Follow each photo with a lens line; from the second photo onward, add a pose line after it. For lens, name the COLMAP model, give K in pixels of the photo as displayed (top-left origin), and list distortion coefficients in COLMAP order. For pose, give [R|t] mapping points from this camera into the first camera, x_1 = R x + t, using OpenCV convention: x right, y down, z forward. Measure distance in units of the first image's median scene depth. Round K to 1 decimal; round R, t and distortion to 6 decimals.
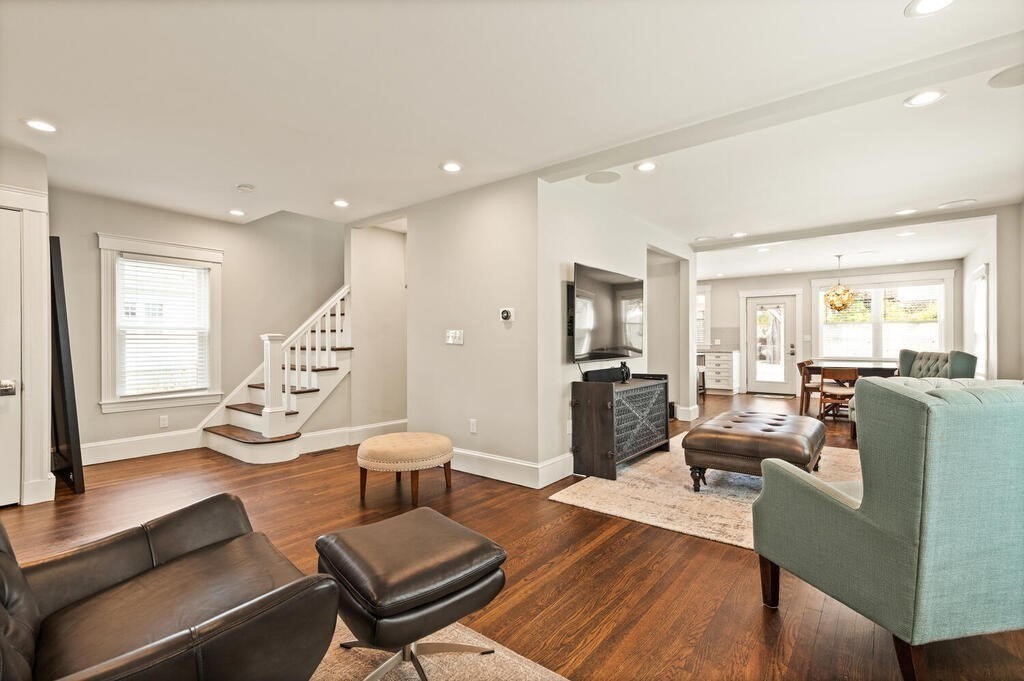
lens RADIAL K [[472.0, 0, 523.3], [0, 472.0, 342.8], [0, 0, 1]] dist [0.007910, -0.001449]
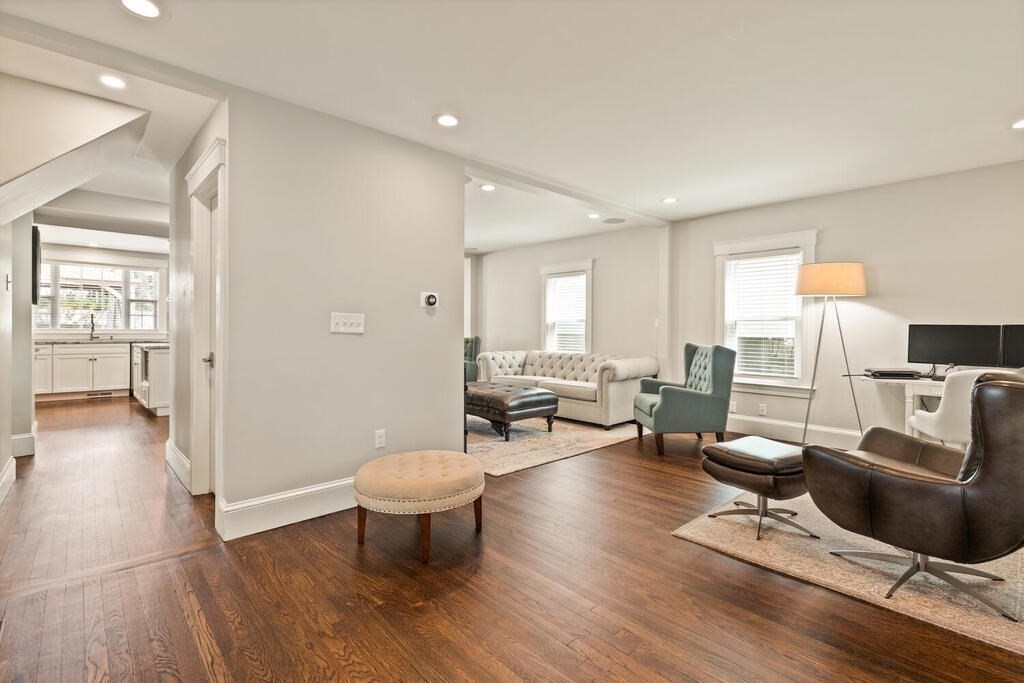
lens RADIAL K [[472.0, 0, 522.7], [0, 472.0, 332.8], [0, 0, 1]] dist [0.007910, -0.001449]
pose [[0.148081, -0.002175, 0.988973, -0.691254], [-0.003226, 0.999991, 0.002683, -0.000335], [-0.988970, -0.003588, 0.148073, 0.537629]]
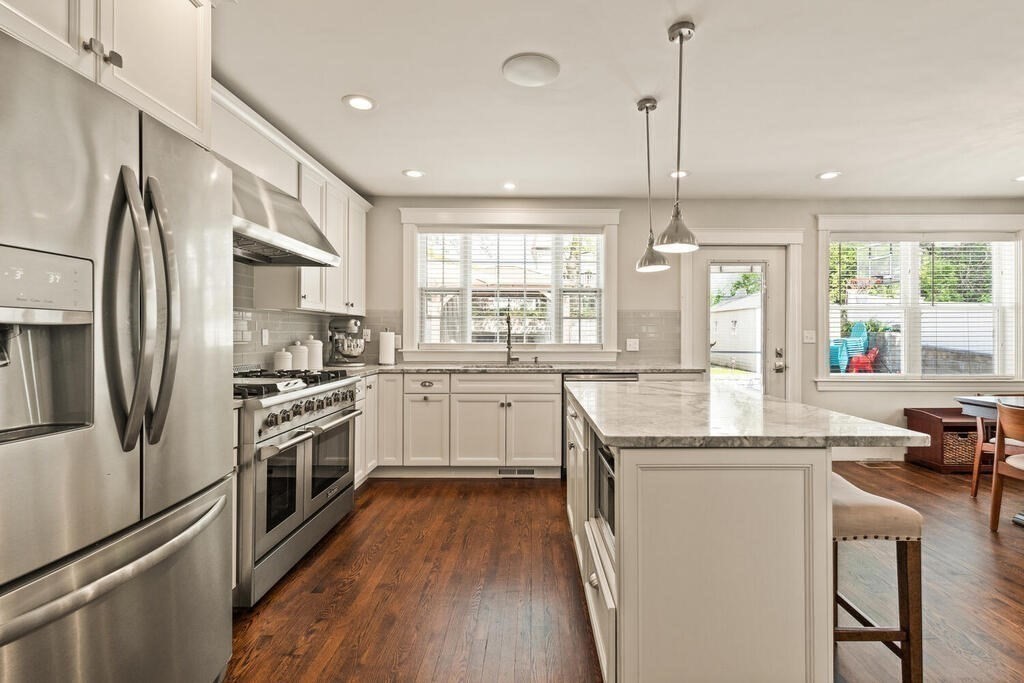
lens RADIAL K [[472.0, 0, 537.9], [0, 472.0, 335.2], [0, 0, 1]] dist [0.007910, -0.001449]
pose [[0.783383, 0.003472, 0.621530, 0.157297], [-0.001466, 0.999992, -0.003738, -0.016740], [-0.621538, 0.002017, 0.783382, 1.474301]]
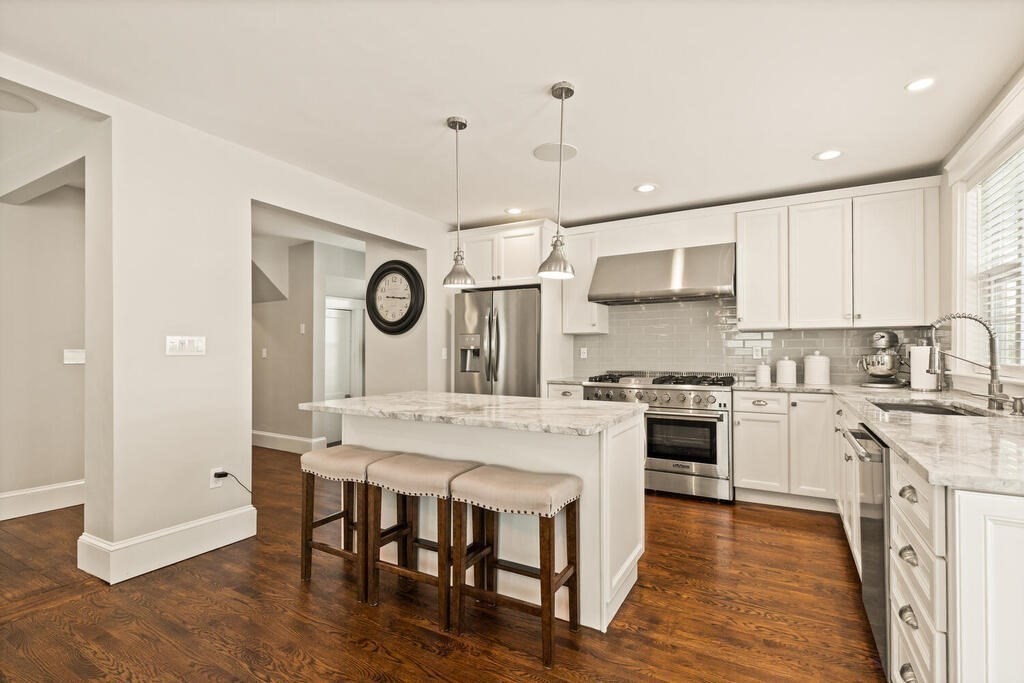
lens RADIAL K [[472.0, 0, 510.5], [0, 472.0, 351.2], [0, 0, 1]] dist [0.007910, -0.001449]
pose [[0.133670, 0.000966, -0.991025, 1.024362], [-0.002100, 0.999998, 0.000691, -0.017619], [0.991024, 0.001988, 0.133672, 1.683250]]
